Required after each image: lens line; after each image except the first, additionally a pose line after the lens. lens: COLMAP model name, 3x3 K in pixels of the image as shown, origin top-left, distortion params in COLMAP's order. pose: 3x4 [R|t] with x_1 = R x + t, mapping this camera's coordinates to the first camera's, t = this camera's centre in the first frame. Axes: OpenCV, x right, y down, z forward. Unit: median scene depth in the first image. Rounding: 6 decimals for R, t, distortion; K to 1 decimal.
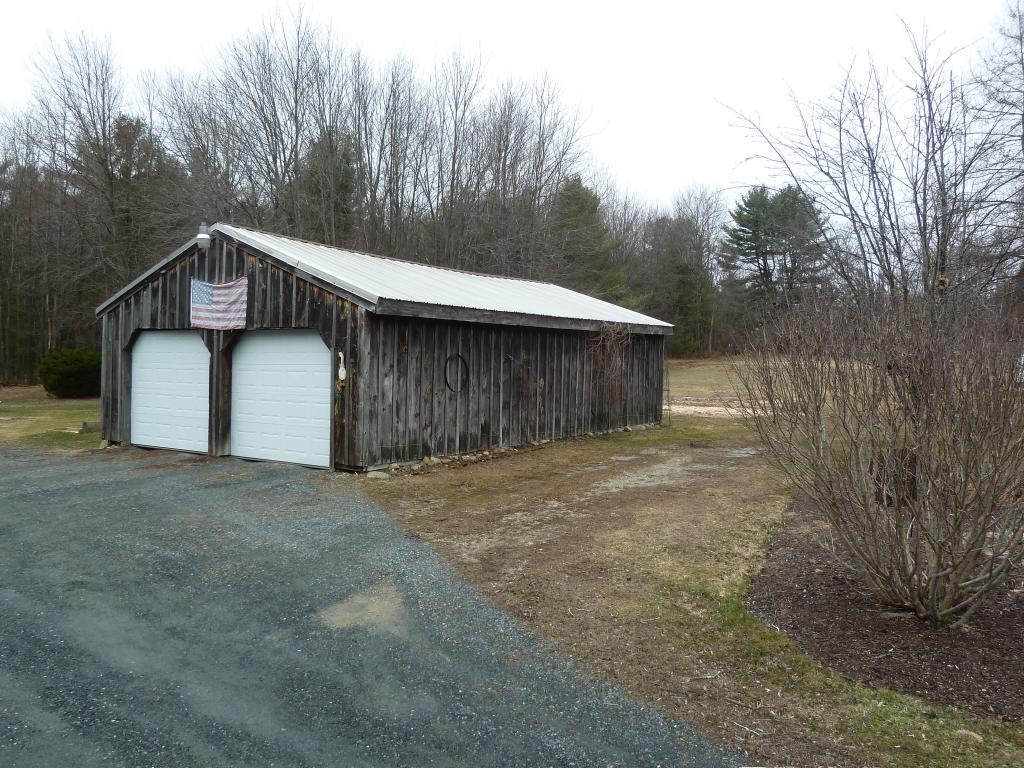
lens RADIAL K [[771.8, 0, 511.8], [0, 771.8, 380.7], [0, 0, 1]] dist [-0.039306, 0.015691]
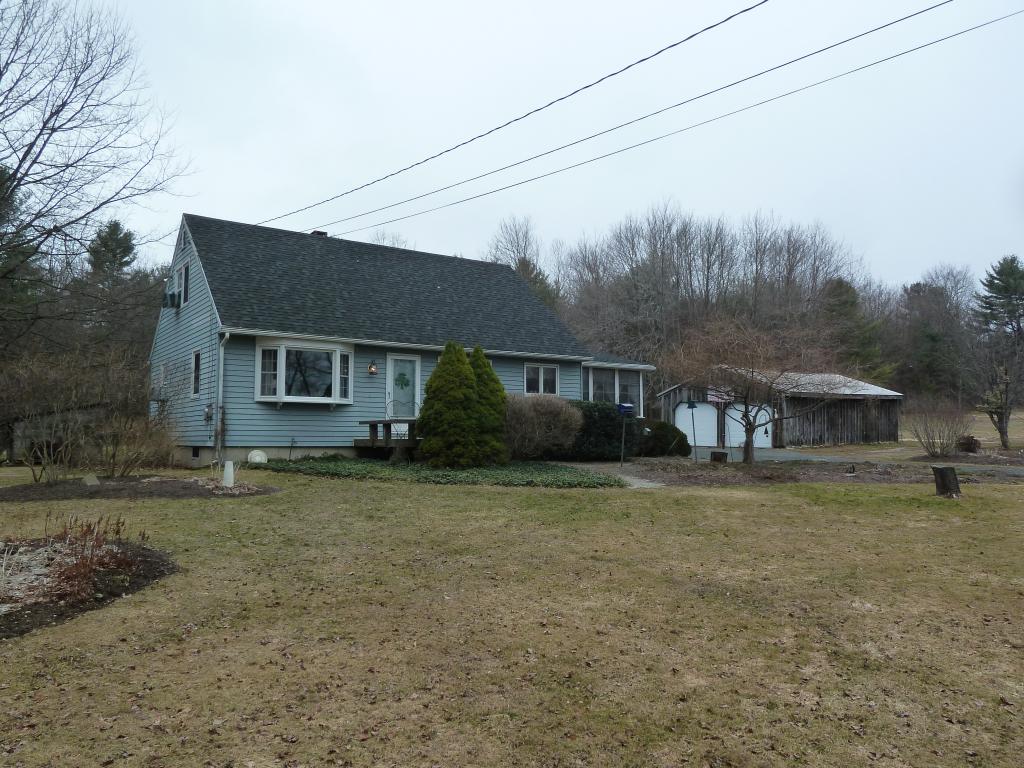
lens RADIAL K [[771.8, 0, 515.6], [0, 771.8, 387.8], [0, 0, 1]] dist [-0.039306, 0.015691]
pose [[0.953649, -0.024486, -0.299923, -0.193165], [0.003442, 0.997506, -0.070494, 0.060679], [0.300902, 0.066195, 0.951355, -1.486390]]
